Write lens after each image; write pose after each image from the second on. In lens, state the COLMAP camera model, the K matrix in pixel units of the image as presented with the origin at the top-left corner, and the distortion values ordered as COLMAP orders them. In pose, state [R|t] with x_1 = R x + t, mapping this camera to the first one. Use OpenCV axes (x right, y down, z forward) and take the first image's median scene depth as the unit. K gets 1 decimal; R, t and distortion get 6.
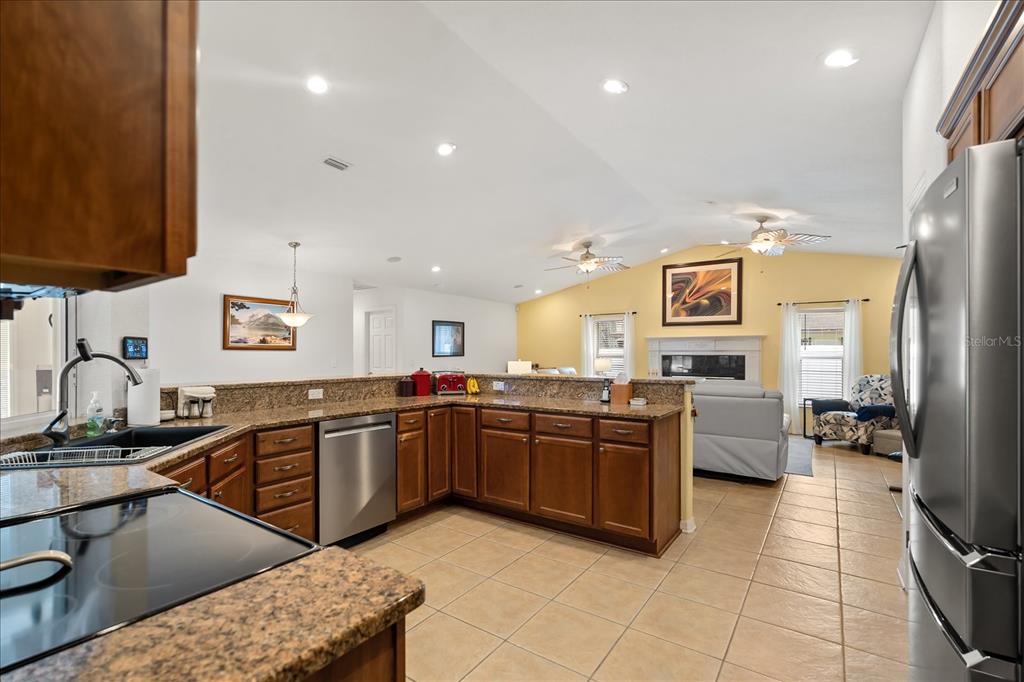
lens RADIAL K [[455.0, 0, 511.3], [0, 455.0, 352.9], [0, 0, 1]] dist [-0.006802, 0.001215]
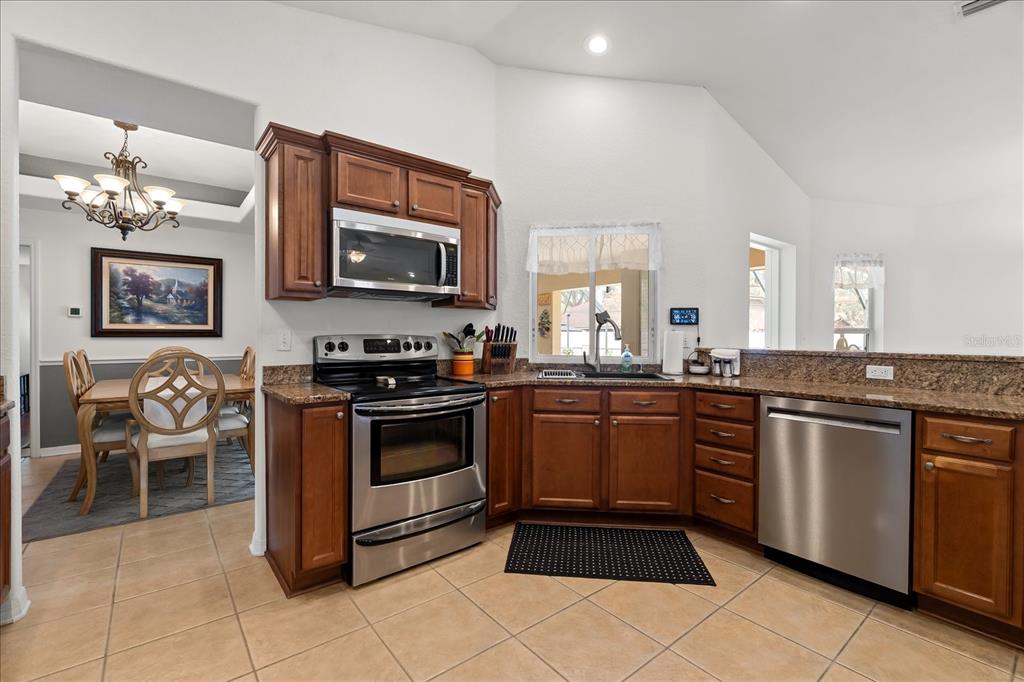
lens RADIAL K [[455.0, 0, 514.3], [0, 455.0, 335.4], [0, 0, 1]] dist [-0.006802, 0.001215]
pose [[-0.290215, -0.001786, -0.956960, 0.230228], [-0.004375, 0.999990, -0.000539, 0.018855], [0.956951, 0.004030, -0.290220, 0.353667]]
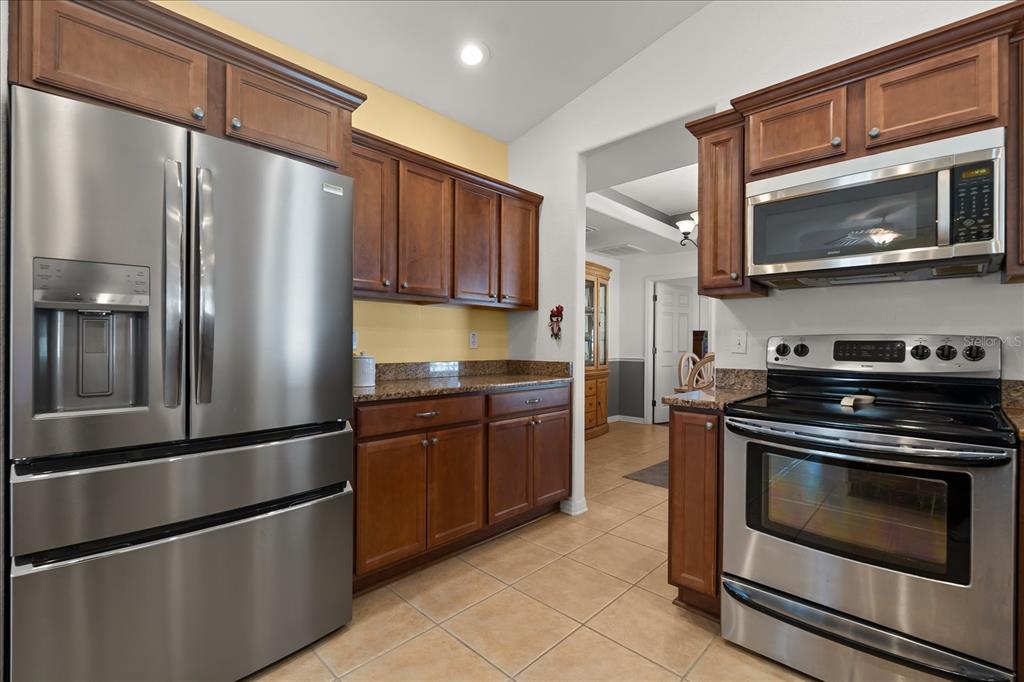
lens RADIAL K [[455.0, 0, 508.7], [0, 455.0, 339.4], [0, 0, 1]] dist [-0.006802, 0.001215]
pose [[-0.985709, -0.007337, 0.168297, 0.030726], [-0.008433, 0.999948, -0.005795, 0.025483], [-0.168245, -0.007131, -0.985719, 0.437985]]
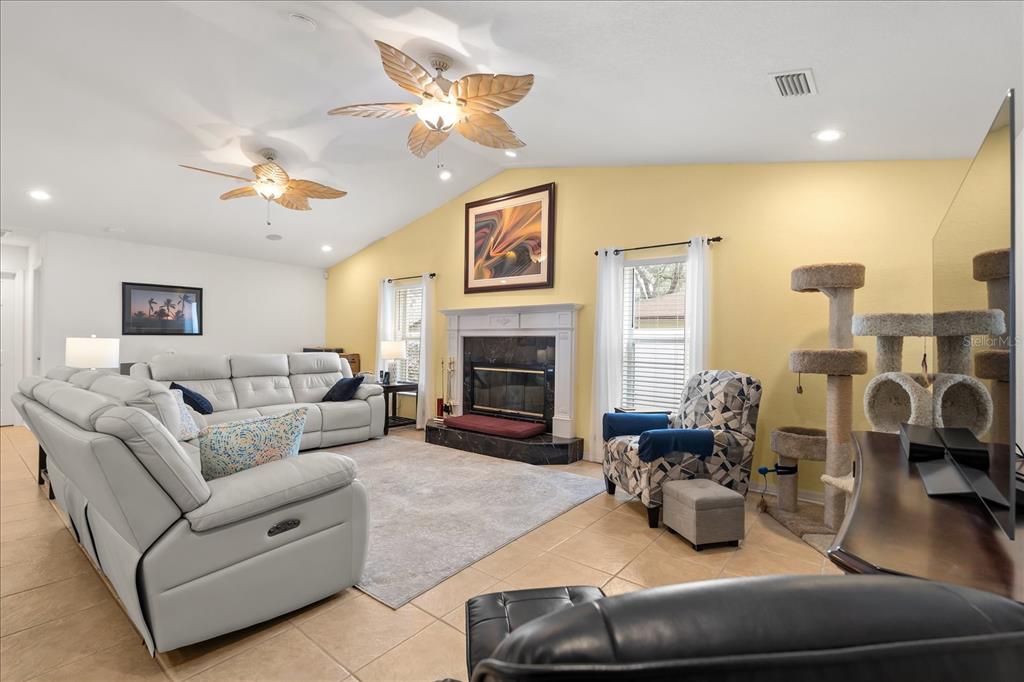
lens RADIAL K [[455.0, 0, 517.2], [0, 455.0, 343.2], [0, 0, 1]] dist [-0.006802, 0.001215]
pose [[0.998685, 0.011566, -0.049955, 0.606390], [-0.011499, 0.999933, 0.001621, 0.017713], [0.049970, -0.001045, 0.998750, 0.447479]]
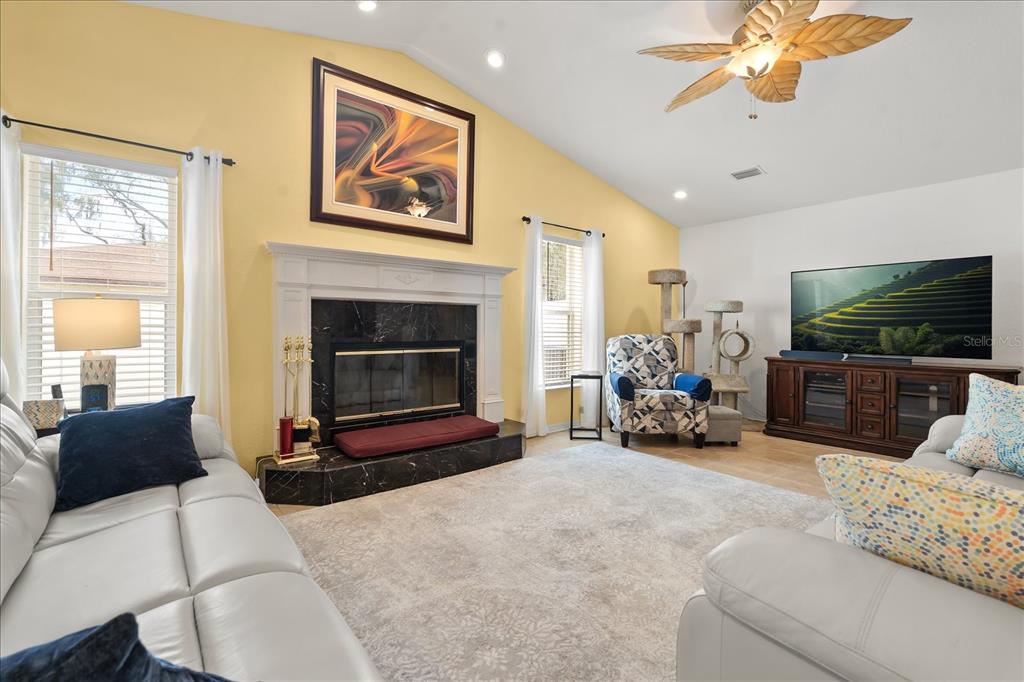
lens RADIAL K [[455.0, 0, 515.2], [0, 455.0, 326.9], [0, 0, 1]] dist [-0.006802, 0.001215]
pose [[0.279372, 0.000707, 0.960183, 0.029956], [-0.006850, 0.999976, 0.001257, 0.036927], [-0.960158, -0.006928, 0.279370, 1.000806]]
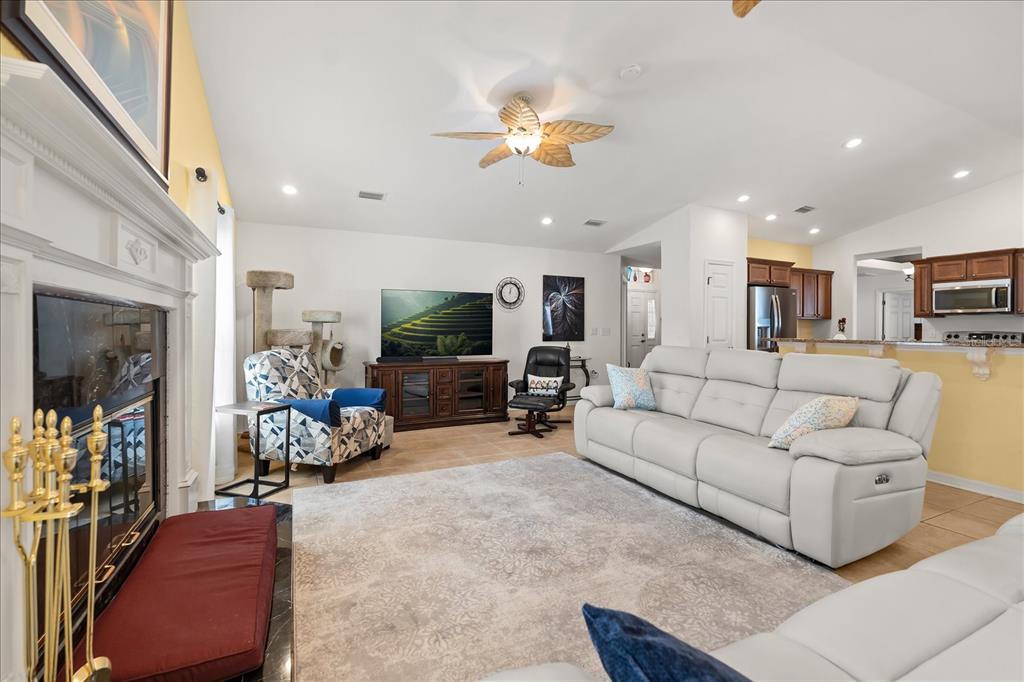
lens RADIAL K [[455.0, 0, 508.3], [0, 455.0, 329.3], [0, 0, 1]] dist [-0.006802, 0.001215]
pose [[-0.867692, -0.006650, 0.497058, 0.231593], [-0.005986, 0.999978, 0.002930, 0.017321], [-0.497066, -0.000433, -0.867712, 1.406740]]
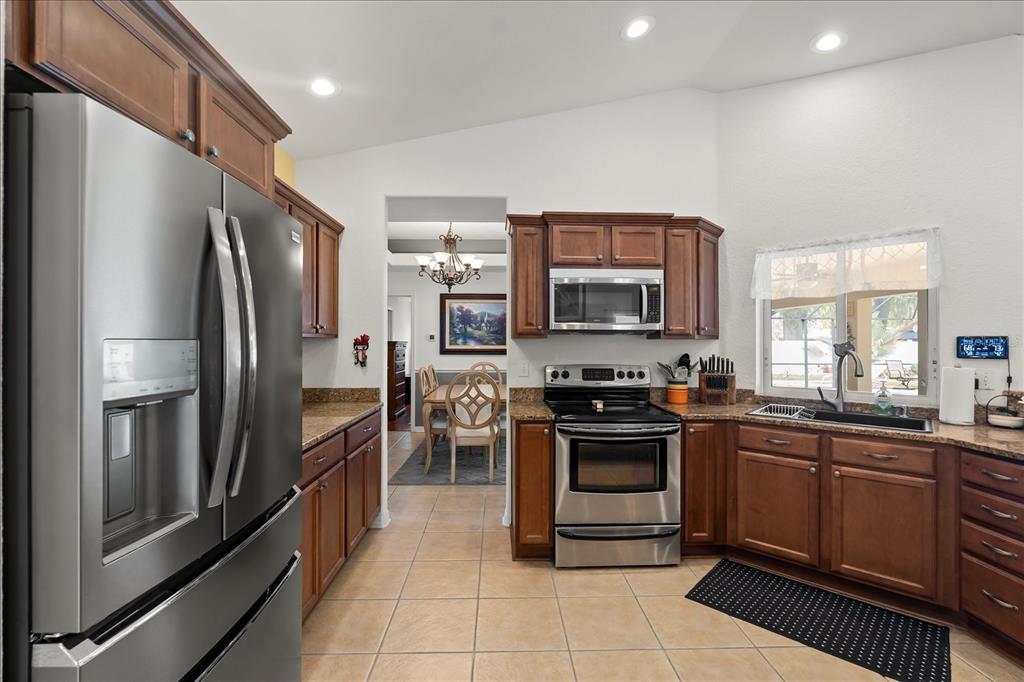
lens RADIAL K [[455.0, 0, 509.4], [0, 455.0, 336.3], [0, 0, 1]] dist [-0.006802, 0.001215]
pose [[-0.808450, -0.010085, -0.588478, 0.234068], [-0.004269, 0.999927, -0.011273, -0.007639], [0.588549, -0.006601, -0.808435, 0.463854]]
